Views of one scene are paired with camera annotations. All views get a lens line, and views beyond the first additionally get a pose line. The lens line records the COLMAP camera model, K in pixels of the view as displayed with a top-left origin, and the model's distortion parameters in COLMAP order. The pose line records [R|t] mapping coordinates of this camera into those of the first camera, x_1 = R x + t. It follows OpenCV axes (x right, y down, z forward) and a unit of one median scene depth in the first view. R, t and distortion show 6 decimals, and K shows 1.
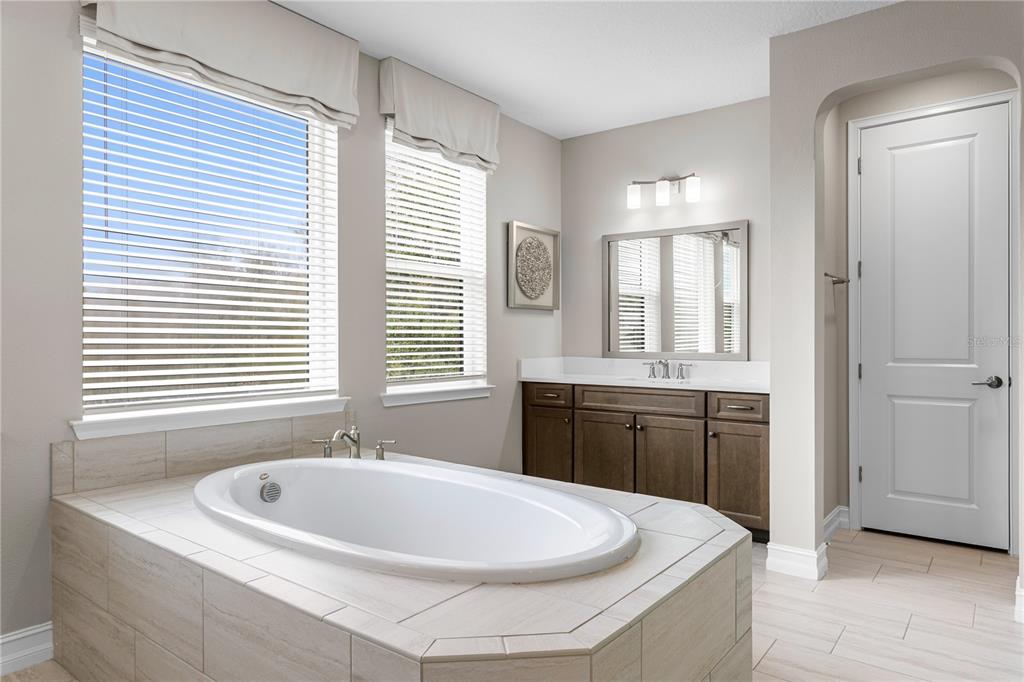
lens RADIAL K [[654.8, 0, 511.9], [0, 654.8, 338.9], [0, 0, 1]] dist [-0.009759, 0.002289]
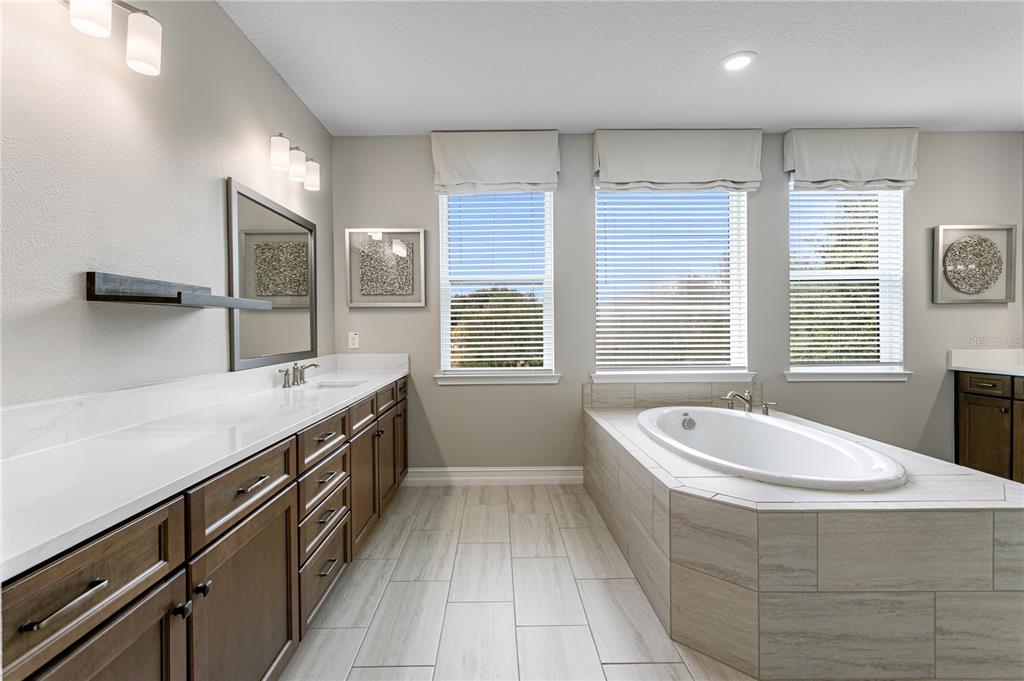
lens RADIAL K [[493.3, 0, 511.9], [0, 493.3, 336.3], [0, 0, 1]] dist [0.004594, -0.000055]
pose [[0.637467, 0.004129, -0.770467, 0.218860], [0.007133, 0.999911, 0.011260, -0.007750], [0.770445, -0.012673, 0.637381, -0.115504]]
